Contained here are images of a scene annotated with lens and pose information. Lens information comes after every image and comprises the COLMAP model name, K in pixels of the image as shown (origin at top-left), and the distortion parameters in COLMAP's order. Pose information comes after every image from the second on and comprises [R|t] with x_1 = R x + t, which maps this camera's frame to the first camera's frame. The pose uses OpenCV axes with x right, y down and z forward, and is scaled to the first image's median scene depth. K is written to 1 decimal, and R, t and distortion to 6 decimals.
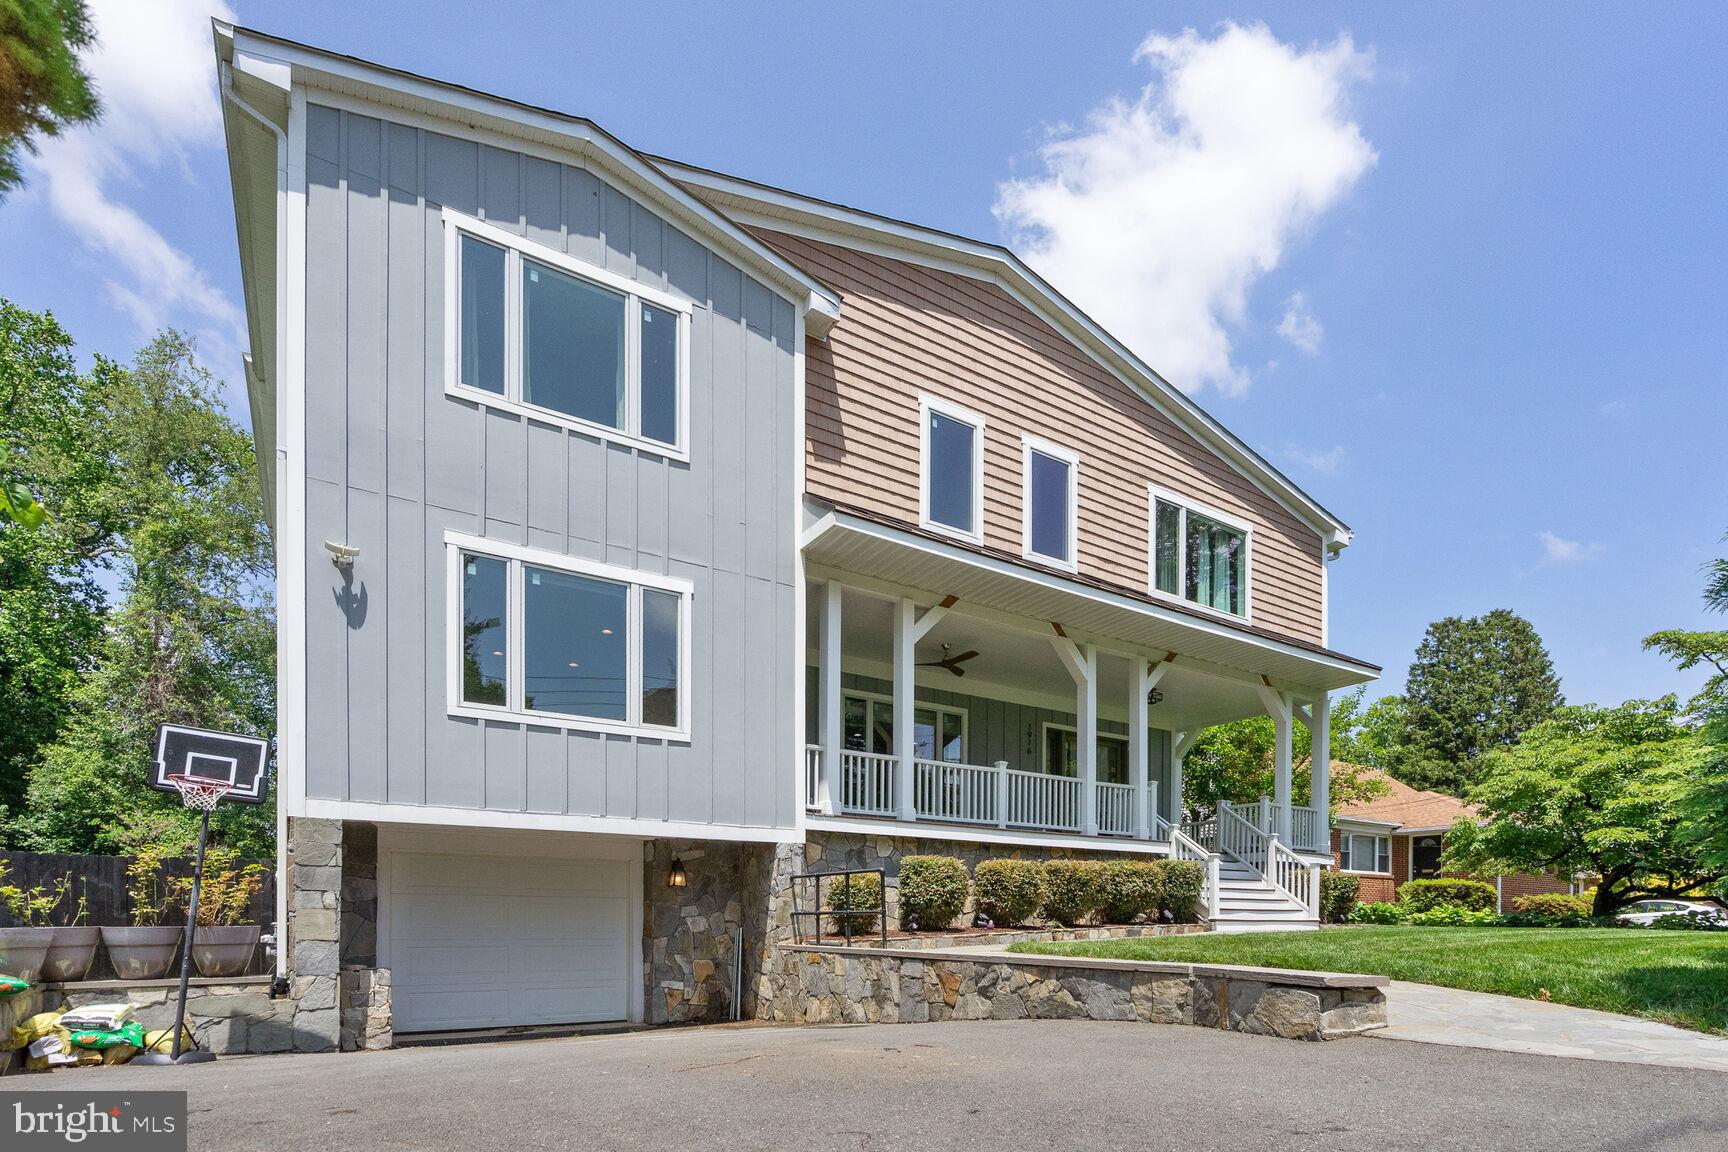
lens RADIAL K [[780.6, 0, 864.0], [0, 780.6, 576.0], [0, 0, 1]] dist [-0.005111, 0.000295]
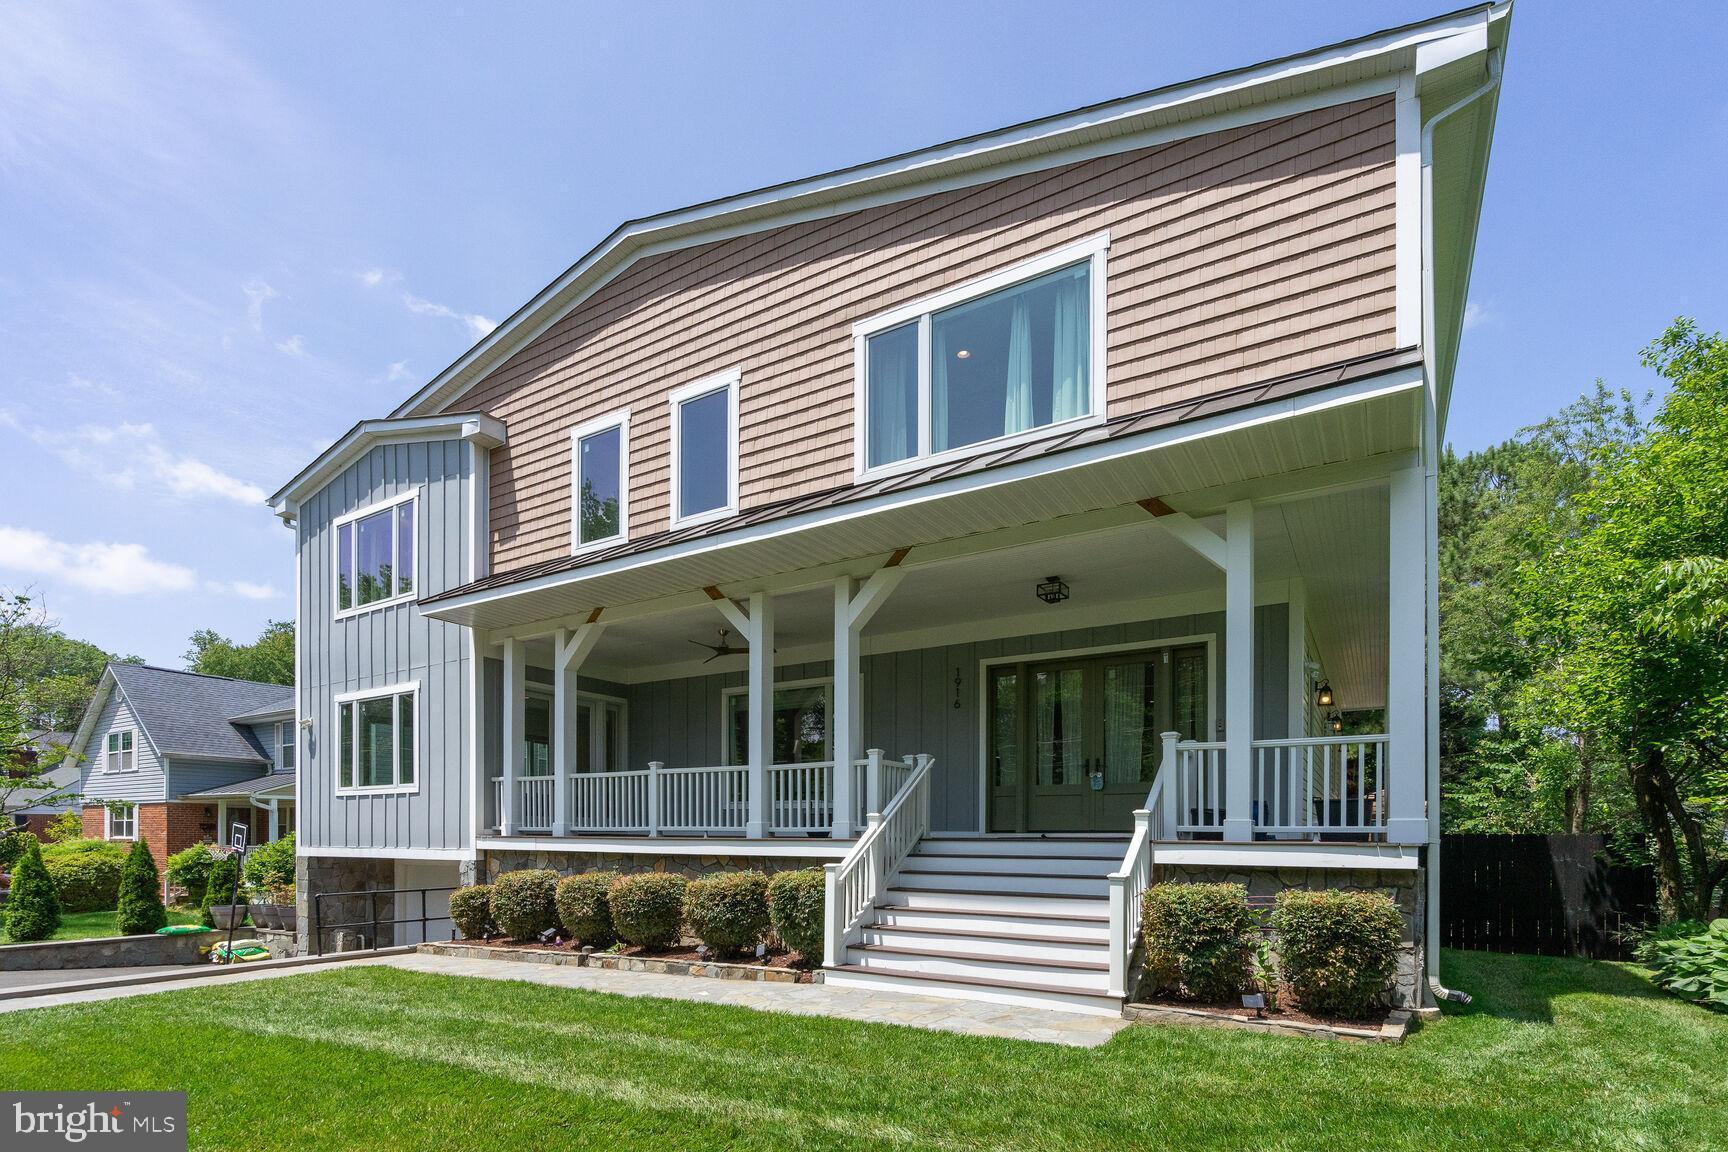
lens RADIAL K [[888.7, 0, 864.0], [0, 888.7, 576.0], [0, 0, 1]] dist [0.065325, 0.000201]
pose [[0.396773, -0.312354, -0.863138, 1.146039], [0.293455, 0.934138, -0.203150, 0.293768], [0.869745, -0.172687, 0.462302, 0.709307]]
